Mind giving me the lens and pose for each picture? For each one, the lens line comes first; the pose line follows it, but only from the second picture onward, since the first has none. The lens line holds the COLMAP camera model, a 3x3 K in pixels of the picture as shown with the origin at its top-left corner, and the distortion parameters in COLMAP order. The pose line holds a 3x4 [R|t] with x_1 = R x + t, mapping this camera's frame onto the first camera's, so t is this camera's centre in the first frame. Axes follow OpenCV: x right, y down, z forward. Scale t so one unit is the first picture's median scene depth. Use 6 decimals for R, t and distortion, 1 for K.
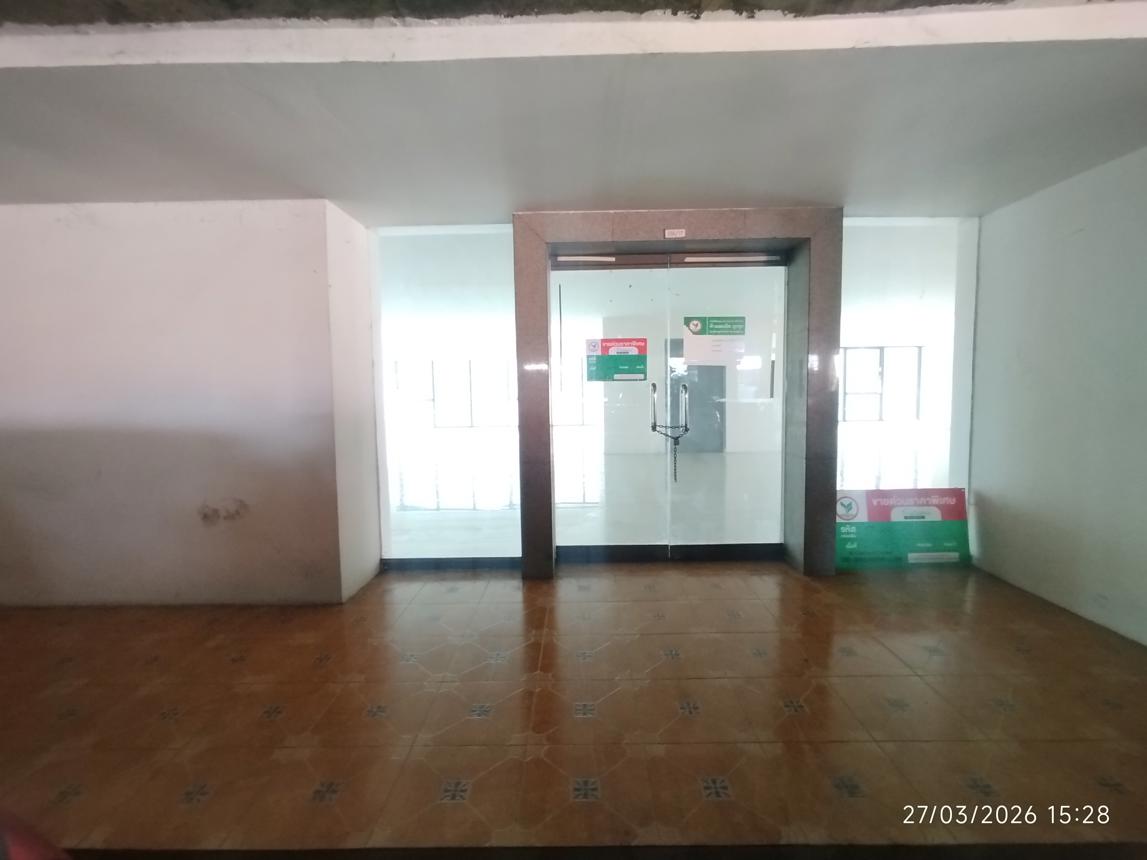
lens RADIAL K [[517.7, 0, 573.5], [0, 517.7, 430.0], [0, 0, 1]] dist [-0.001040, -0.000198]
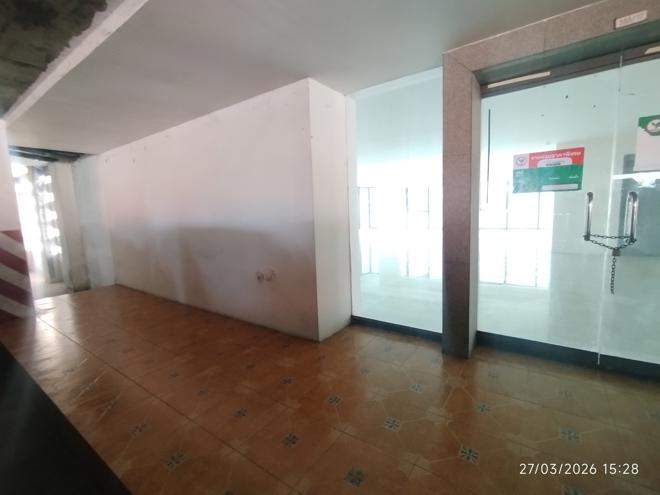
lens RADIAL K [[300.0, 0, 337.9], [0, 300.0, 245.5], [0, 0, 1]] dist [0.011179, -0.000082]
pose [[0.829906, 0.053381, -0.555344, 0.082607], [-0.021272, 0.997716, 0.064115, -0.015720], [0.557498, -0.041396, 0.829146, 0.248407]]
